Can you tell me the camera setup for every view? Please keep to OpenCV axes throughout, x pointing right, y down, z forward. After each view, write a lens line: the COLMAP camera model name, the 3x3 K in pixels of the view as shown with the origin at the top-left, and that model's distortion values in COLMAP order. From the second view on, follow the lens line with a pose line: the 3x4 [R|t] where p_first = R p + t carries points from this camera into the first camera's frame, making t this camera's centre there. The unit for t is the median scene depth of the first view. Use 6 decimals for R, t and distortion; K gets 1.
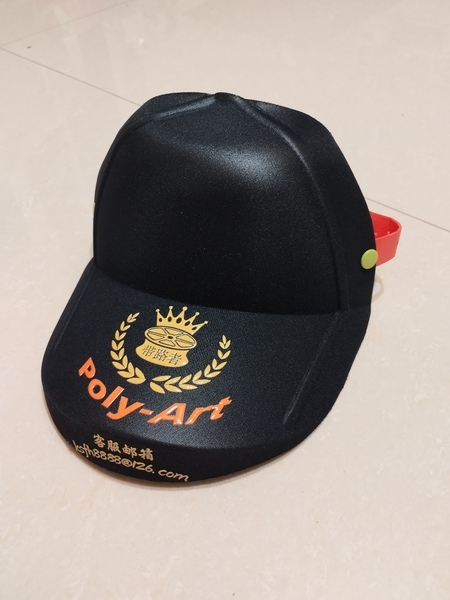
lens RADIAL K [[518.2, 0, 222.9], [0, 518.2, 298.0], [0, 0, 1]] dist [0.064379, -0.110572]
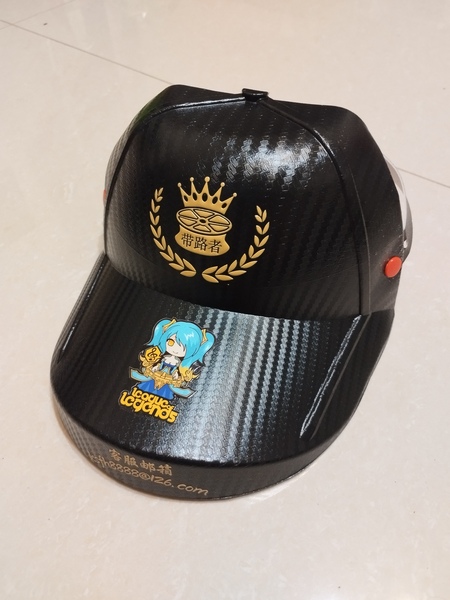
lens RADIAL K [[518.2, 0, 222.9], [0, 518.2, 298.0], [0, 0, 1]] dist [0.064379, -0.110572]
pose [[0.999717, -0.022312, 0.008247, -0.178435], [0.021940, 0.998849, 0.042664, -0.024782], [-0.009189, -0.042471, 0.999055, 0.034008]]
